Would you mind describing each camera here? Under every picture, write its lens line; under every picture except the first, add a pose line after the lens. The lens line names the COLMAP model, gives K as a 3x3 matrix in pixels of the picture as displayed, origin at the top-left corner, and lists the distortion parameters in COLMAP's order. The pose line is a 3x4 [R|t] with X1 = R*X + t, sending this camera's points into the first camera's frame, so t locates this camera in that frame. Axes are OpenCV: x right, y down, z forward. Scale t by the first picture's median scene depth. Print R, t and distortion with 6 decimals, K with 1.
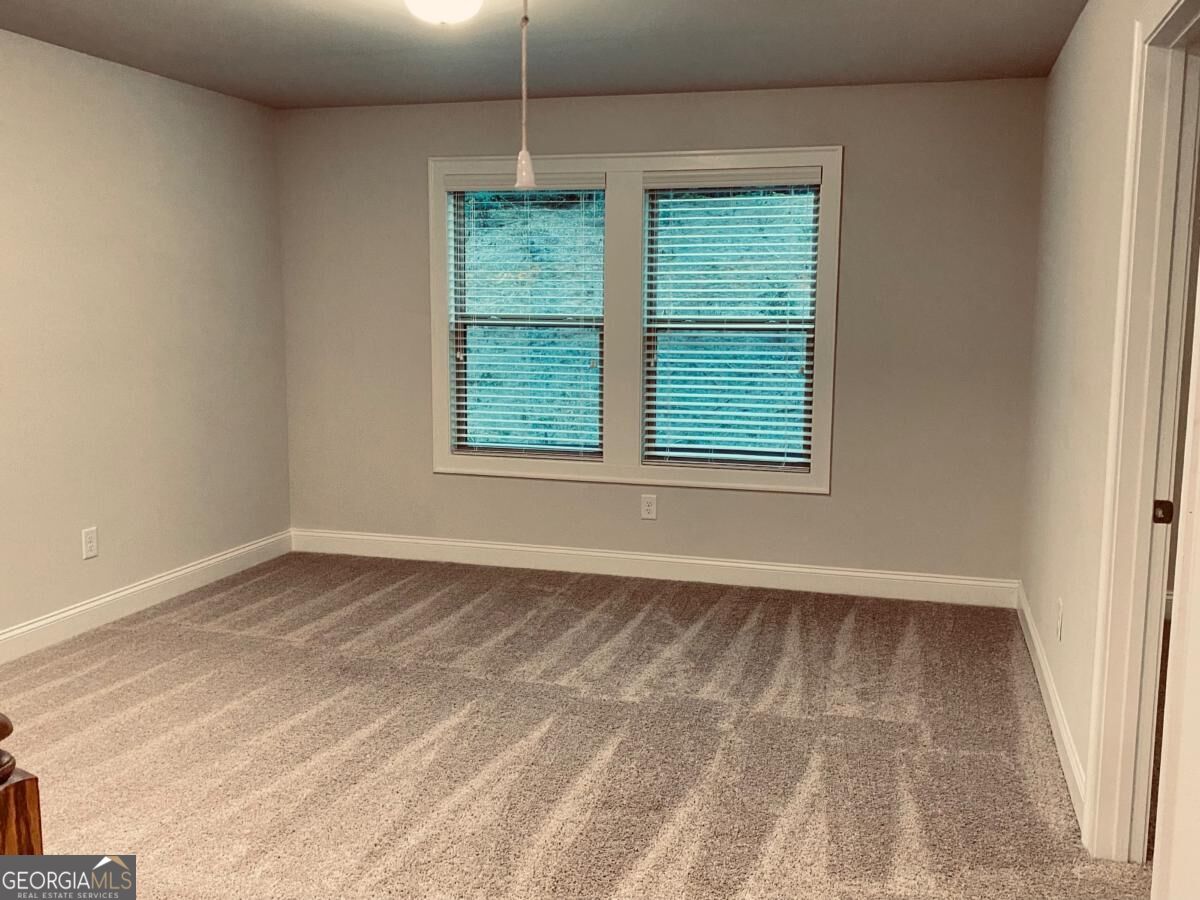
lens RADIAL K [[1099.4, 0, 604.0], [0, 1099.4, 447.4], [0, 0, 1]] dist [-0.005925, 0.000000]
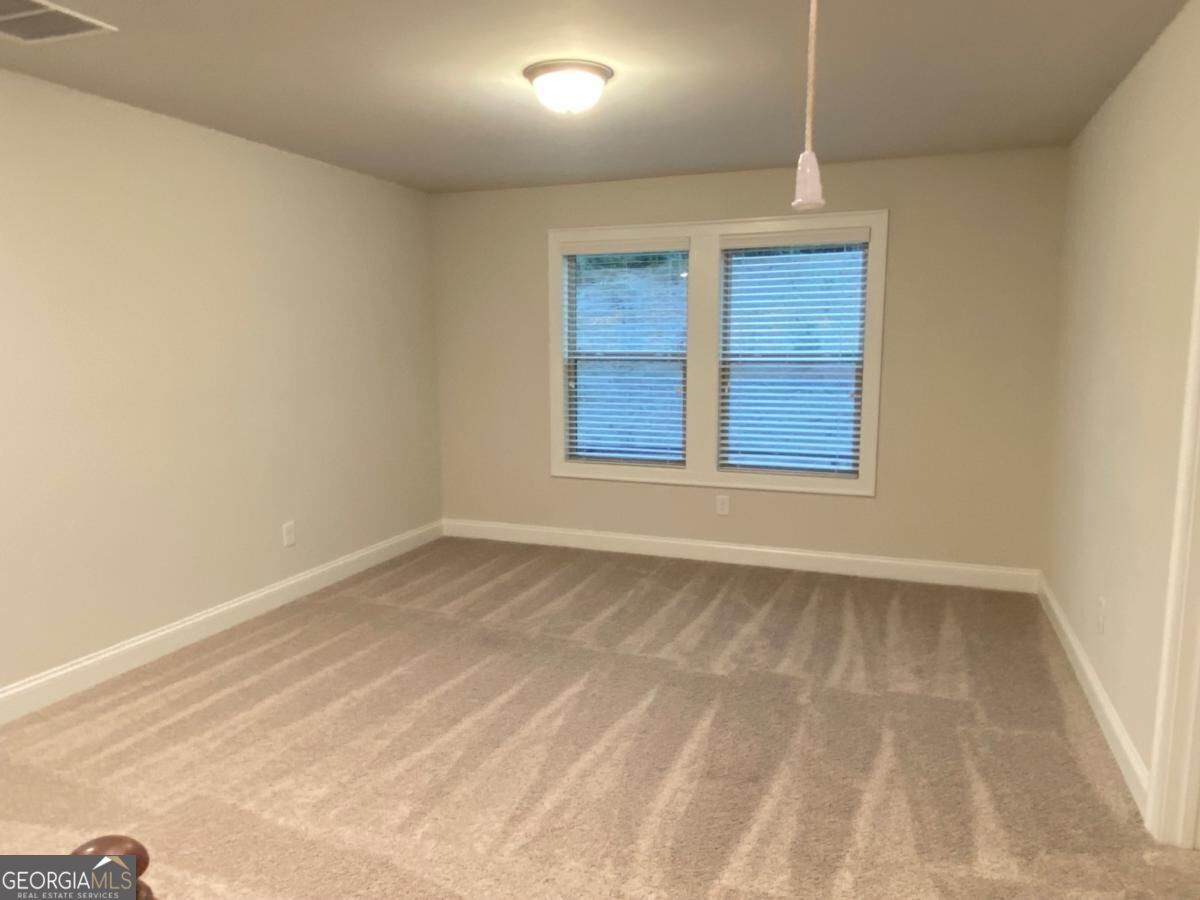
lens RADIAL K [[808.6, 0, 595.0], [0, 808.6, 456.8], [0, 0, 1]] dist [0.011218, 0.007770]
pose [[0.996200, 0.000684, -0.087093, -0.034963], [0.000483, 0.999910, 0.013374, -0.018752], [0.087095, -0.013365, 0.996110, 0.105152]]
